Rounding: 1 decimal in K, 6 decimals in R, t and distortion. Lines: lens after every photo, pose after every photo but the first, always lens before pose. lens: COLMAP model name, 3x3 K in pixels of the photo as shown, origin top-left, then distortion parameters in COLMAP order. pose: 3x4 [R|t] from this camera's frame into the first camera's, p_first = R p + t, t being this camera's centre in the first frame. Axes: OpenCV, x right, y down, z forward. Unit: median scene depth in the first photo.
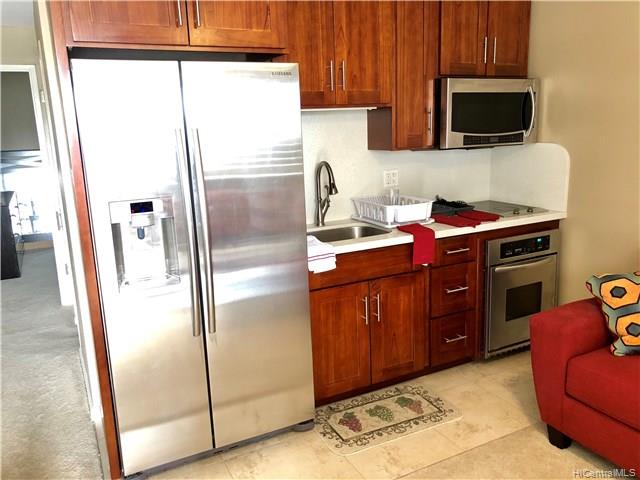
lens RADIAL K [[532.7, 0, 322.1], [0, 532.7, 239.2], [0, 0, 1]] dist [0.006906, 0.003686]
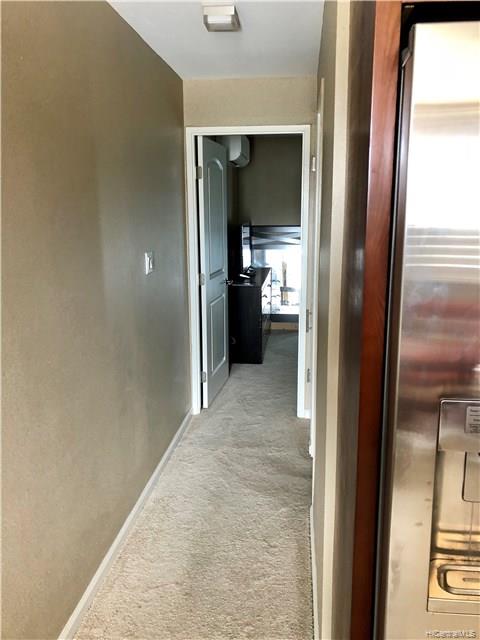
lens RADIAL K [[532.7, 0, 240.8], [0, 532.7, 320.5], [0, 0, 1]] dist [0.006906, 0.003686]
pose [[0.831502, 0.141800, -0.537119, -0.134606], [-0.136600, 0.989377, 0.049730, -0.053104], [0.538465, 0.032019, 0.842040, 0.245276]]
